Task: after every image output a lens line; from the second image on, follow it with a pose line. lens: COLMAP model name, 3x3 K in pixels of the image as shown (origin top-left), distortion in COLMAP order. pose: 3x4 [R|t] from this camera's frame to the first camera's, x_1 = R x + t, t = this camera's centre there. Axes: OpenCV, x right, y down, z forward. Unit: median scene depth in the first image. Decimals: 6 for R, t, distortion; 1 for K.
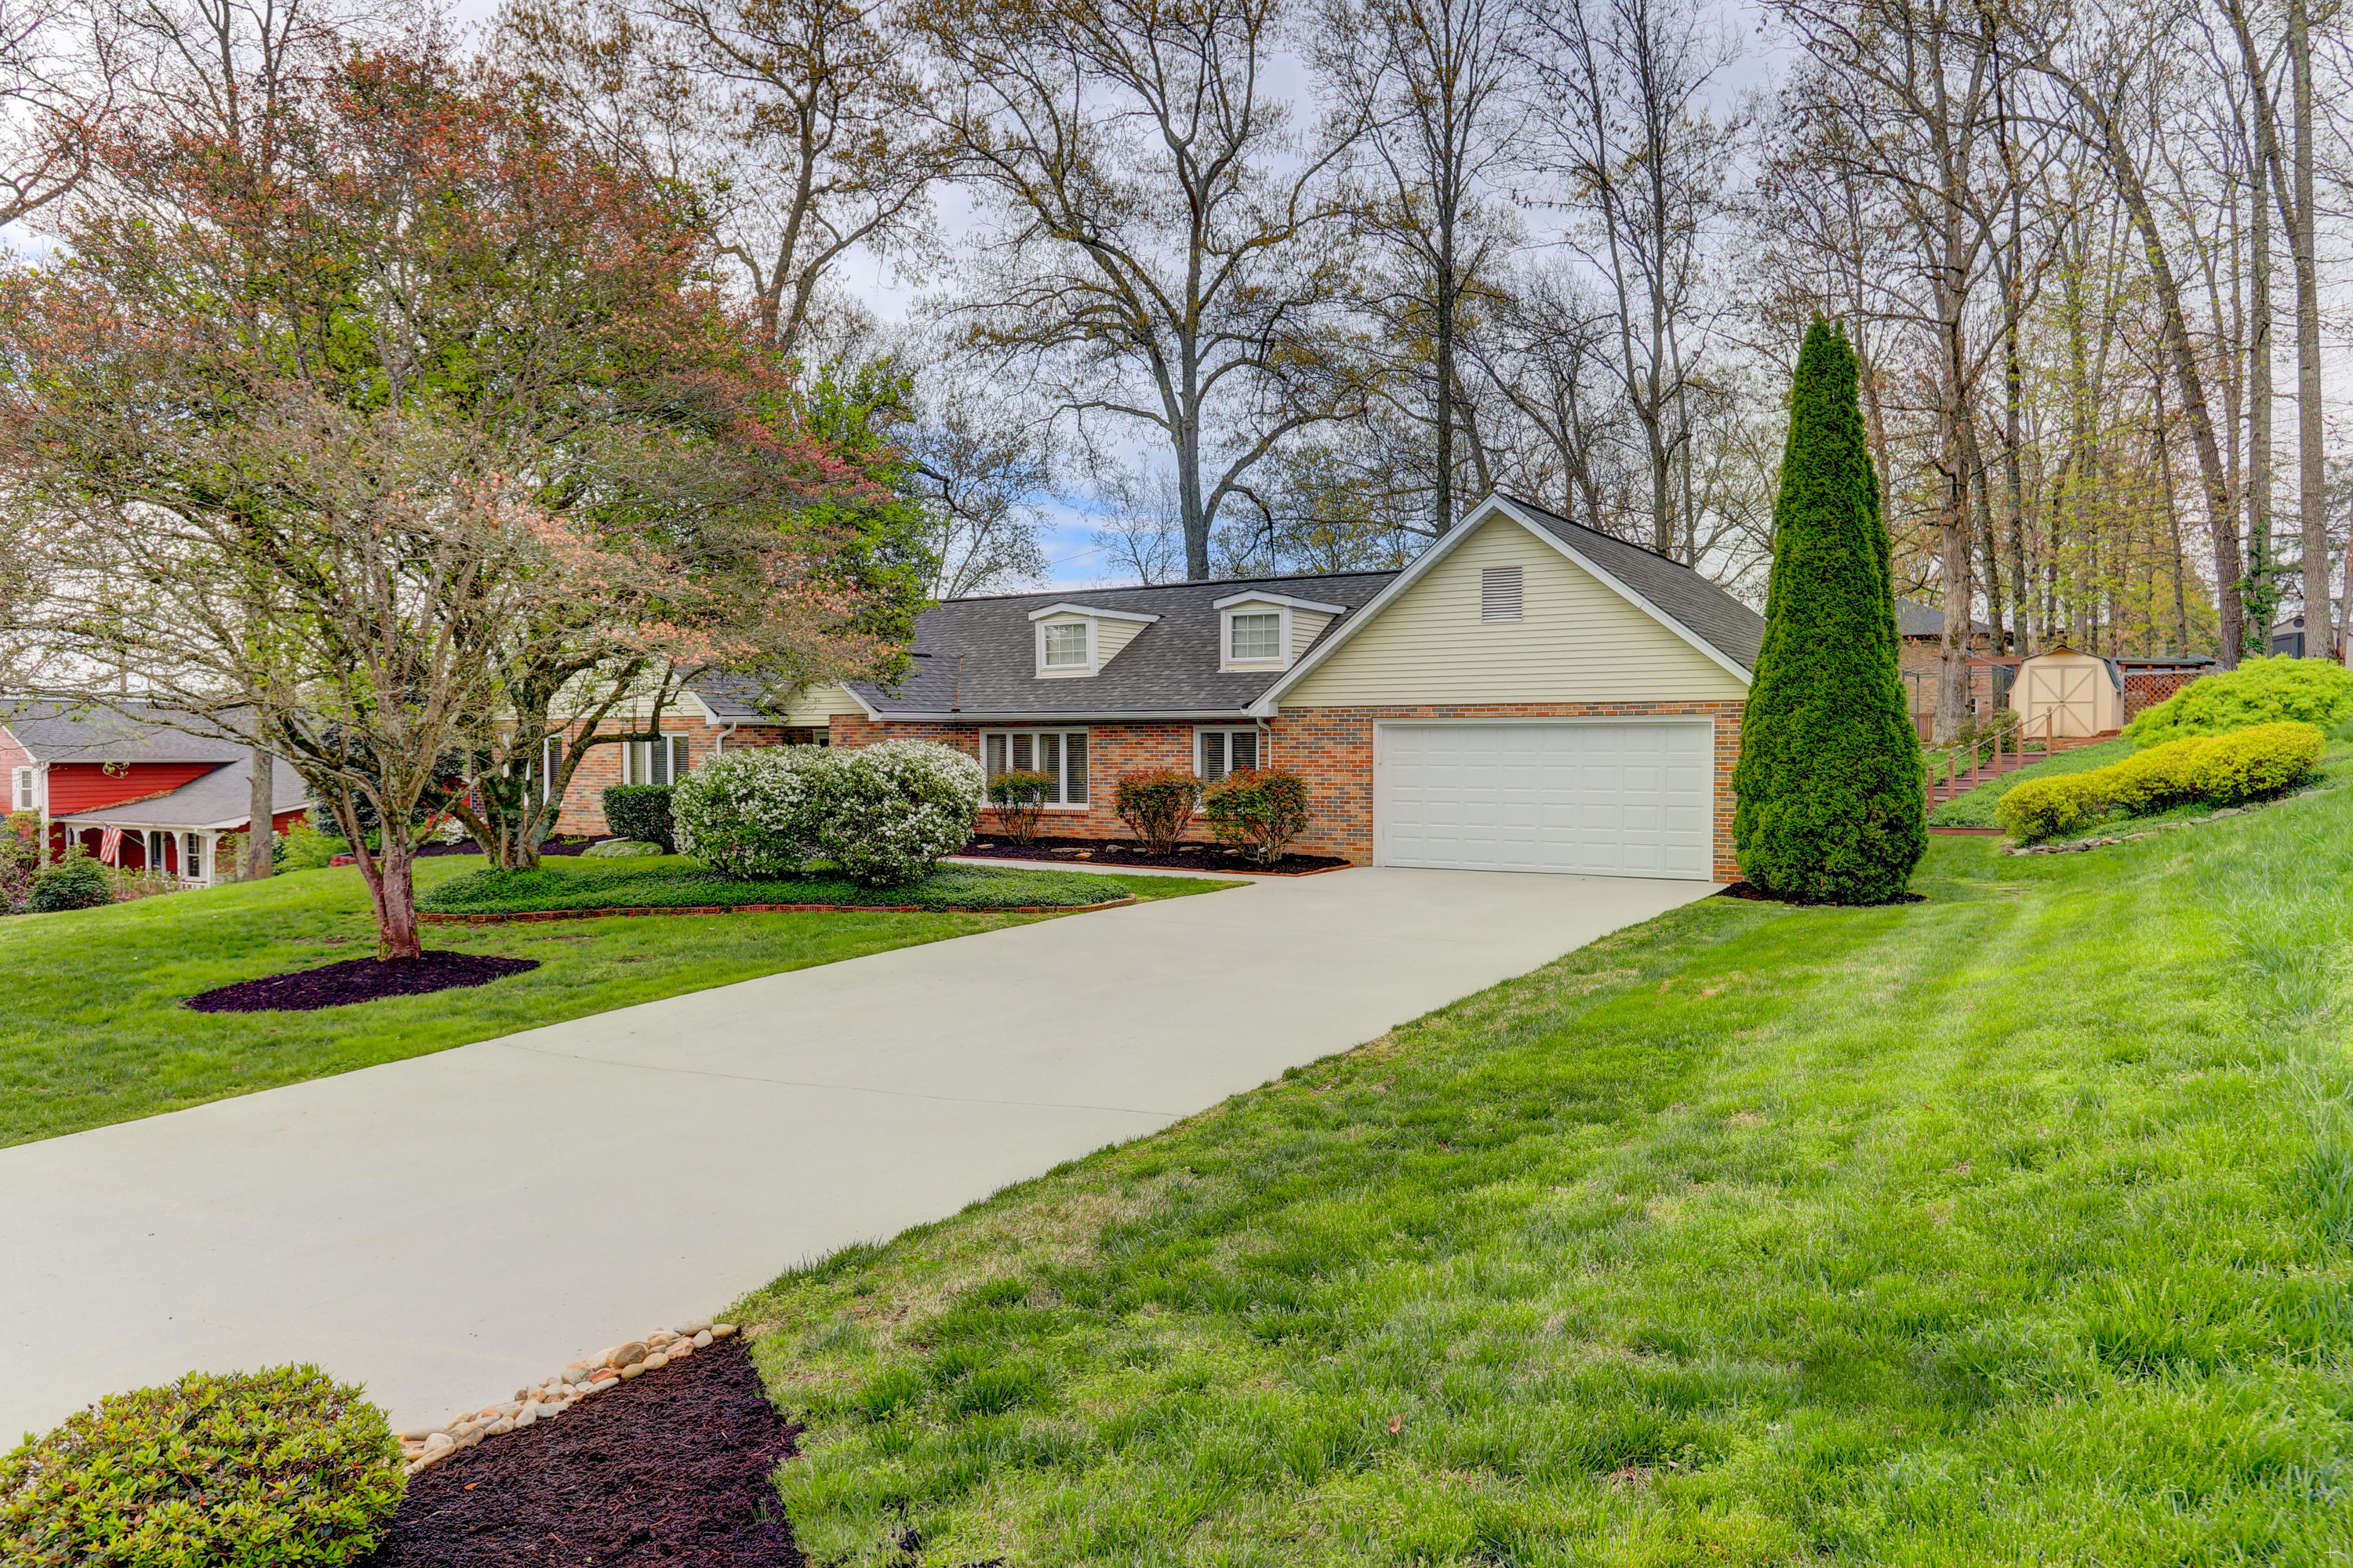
lens RADIAL K [[1586.5, 0, 1176.5], [0, 1586.5, 784.0], [0, 0, 1]] dist [-0.003153, 0.001507]
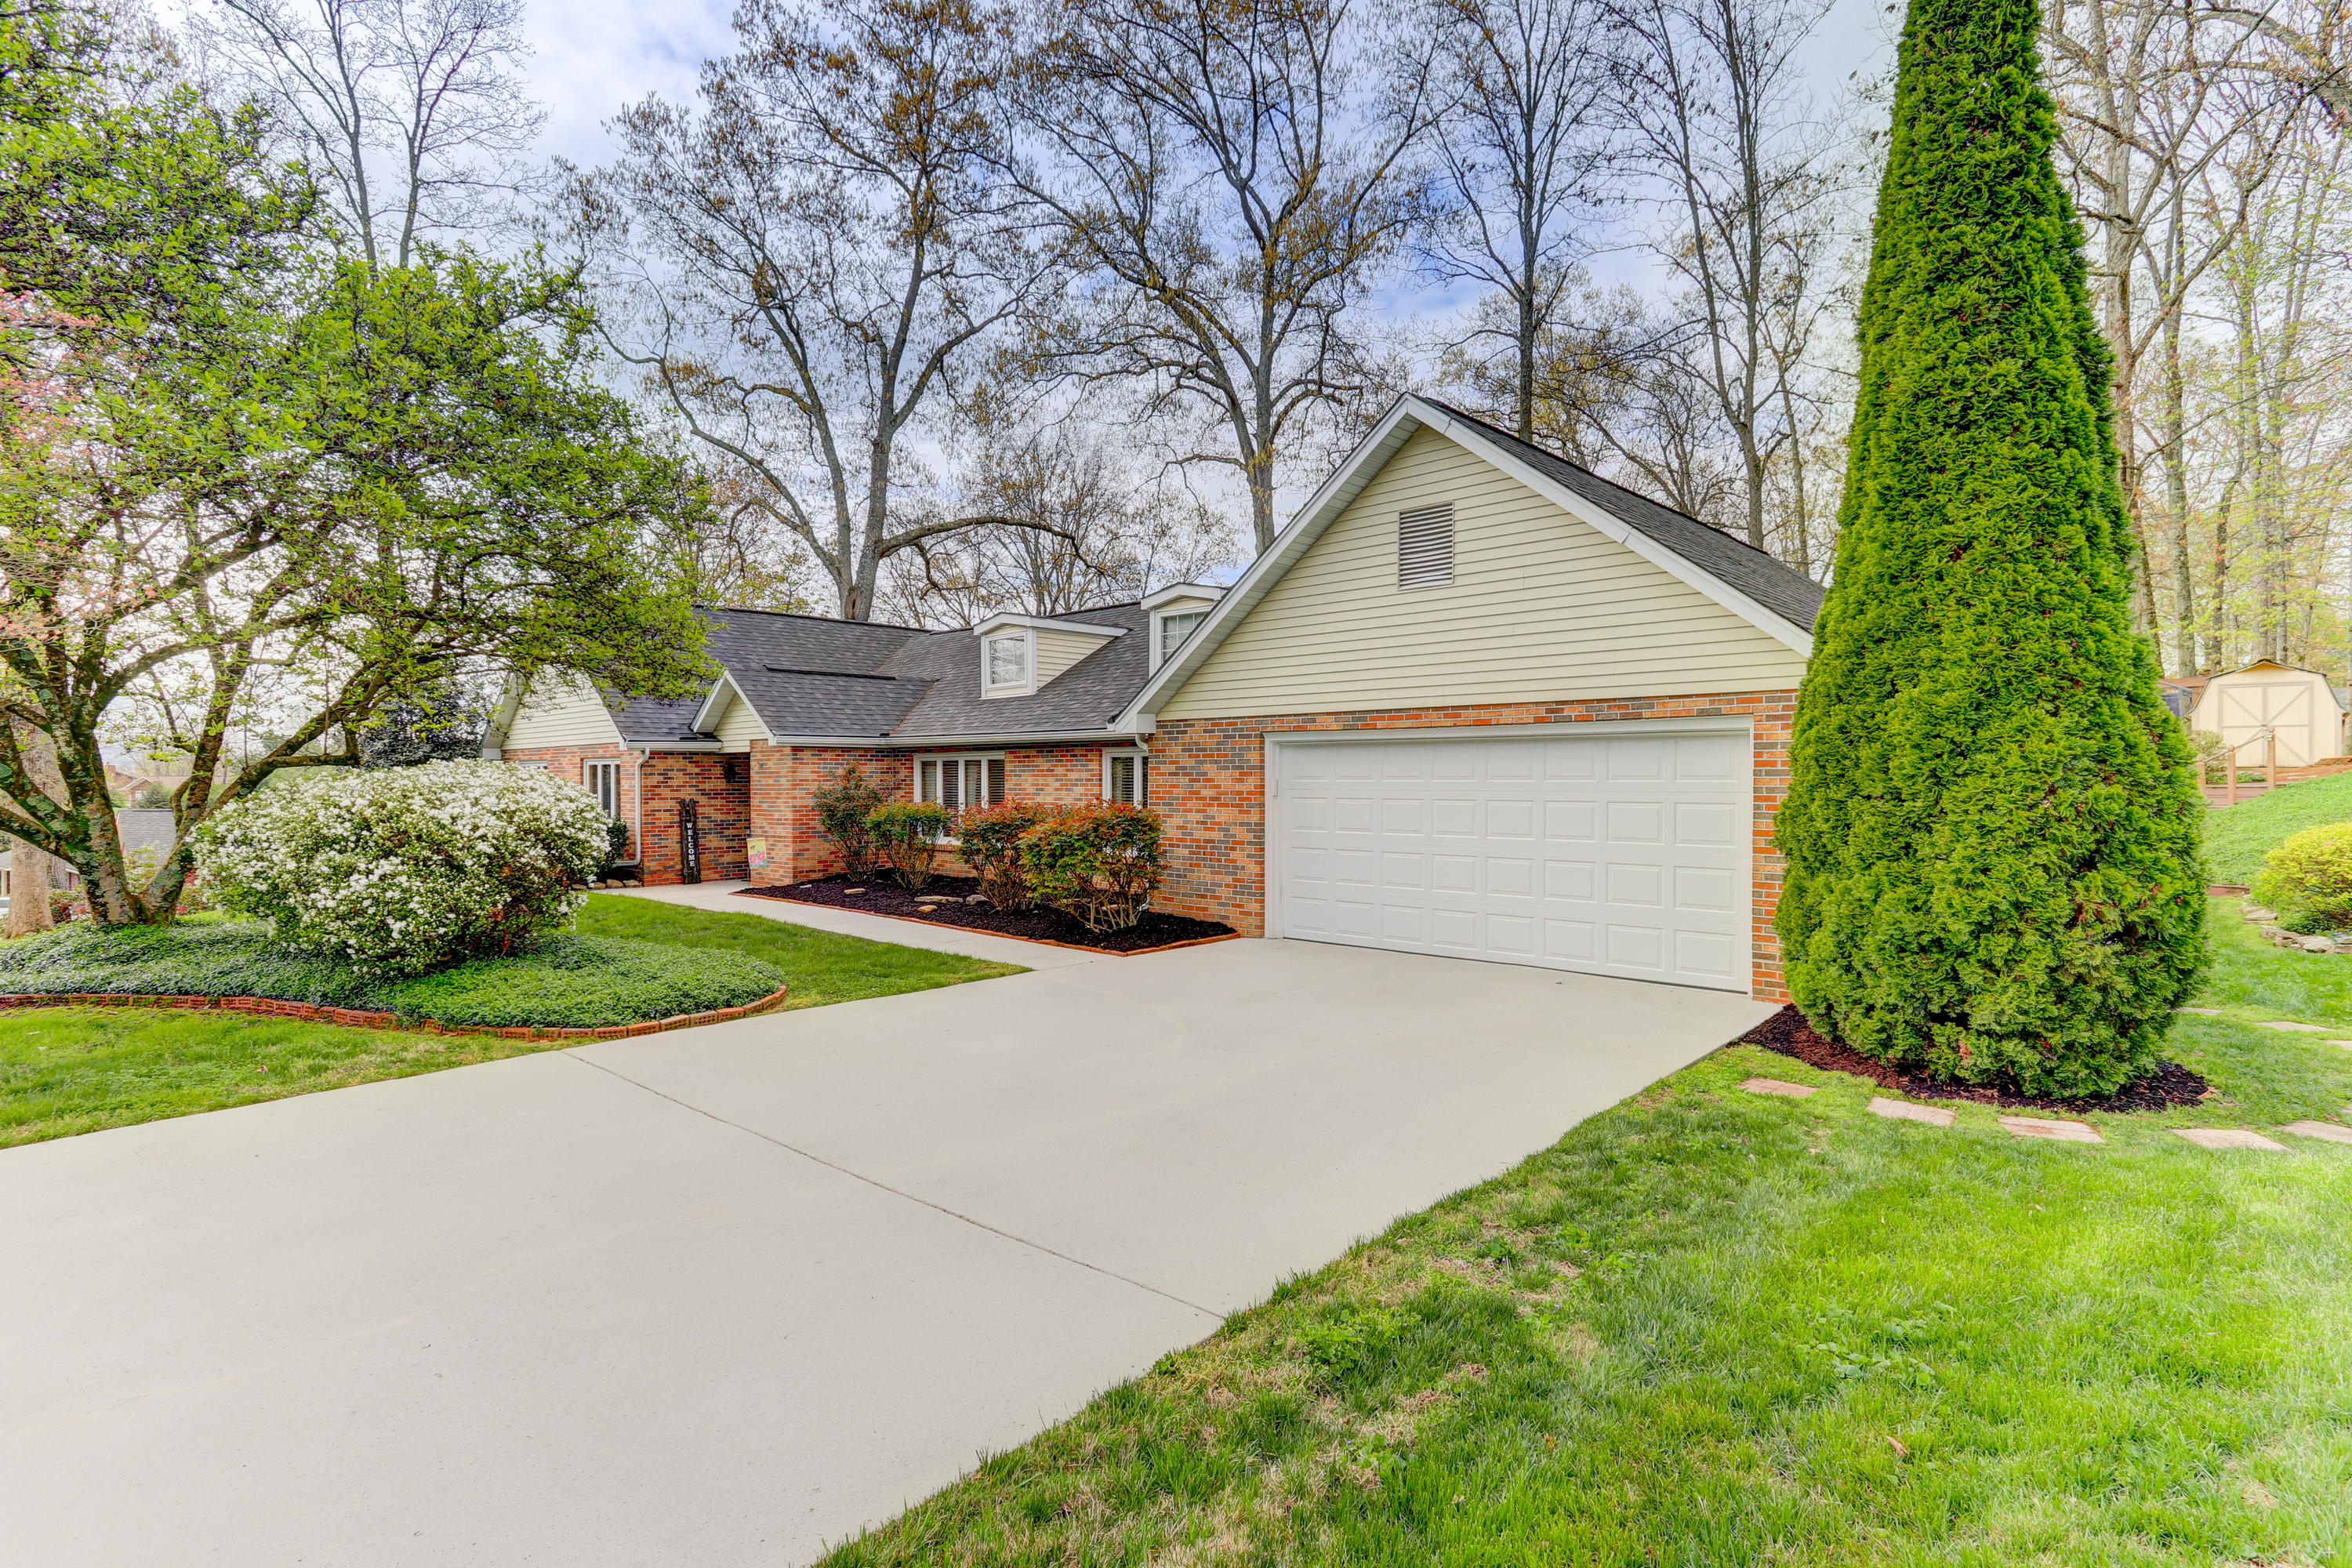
lens RADIAL K [[1157.9, 0, 1175.8], [0, 1157.9, 787.4], [0, 0, 1]] dist [0.000187, -0.001400]
pose [[0.979906, 0.002150, -0.199448, 0.213697], [-0.005650, 0.999840, -0.016979, -0.008495], [0.199379, 0.017764, 0.979761, 0.533769]]
